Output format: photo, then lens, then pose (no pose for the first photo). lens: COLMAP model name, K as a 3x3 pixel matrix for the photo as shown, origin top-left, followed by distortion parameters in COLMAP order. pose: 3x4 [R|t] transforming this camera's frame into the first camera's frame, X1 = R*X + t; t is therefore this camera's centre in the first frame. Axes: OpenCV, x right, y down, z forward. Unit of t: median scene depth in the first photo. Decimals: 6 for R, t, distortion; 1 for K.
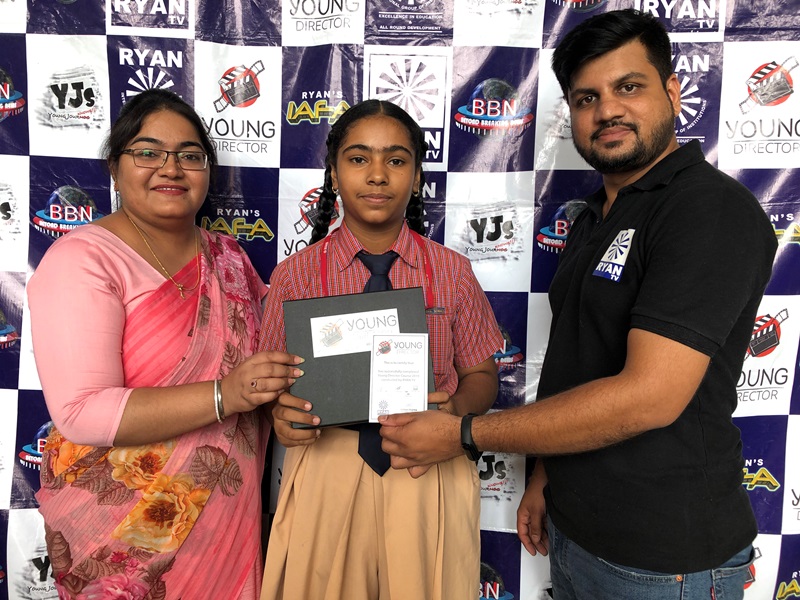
lens RADIAL K [[668.4, 0, 395.9], [0, 668.4, 304.1], [0, 0, 1]] dist [-0.000192, 0.006295]
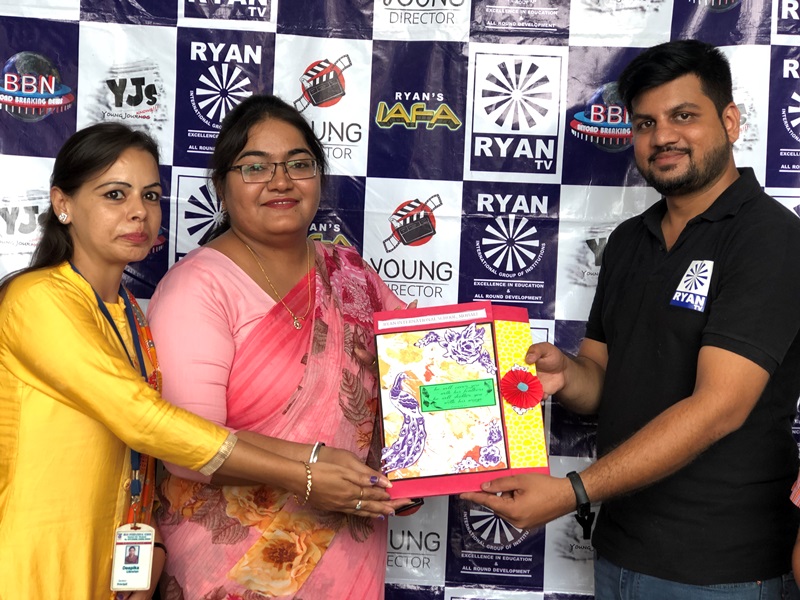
lens RADIAL K [[1466.2, 0, 399.0], [0, 1466.2, 302.5], [0, 0, 1]] dist [-0.059670, 1.257588]
pose [[0.999840, 0.013229, -0.012076, -0.111374], [-0.014178, 0.996513, -0.082225, 0.117599], [0.010946, 0.082383, 0.996541, -0.908954]]
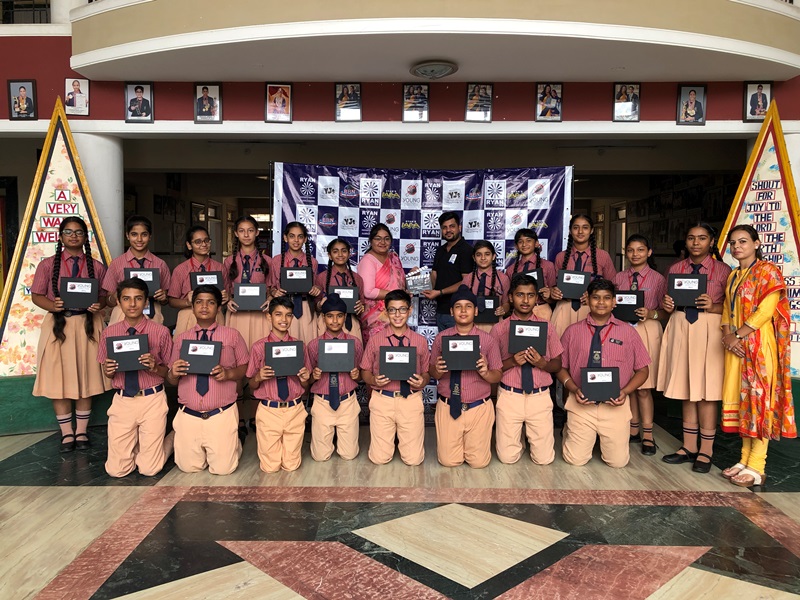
lens RADIAL K [[642.0, 0, 399.2], [0, 642.0, 297.2], [0, 0, 1]] dist [0.009733, -0.004496]
pose [[0.998103, 0.002444, -0.061521, 0.062861], [-0.006926, 0.997326, -0.072756, 0.447792], [0.061178, 0.073045, 0.995451, -2.947124]]
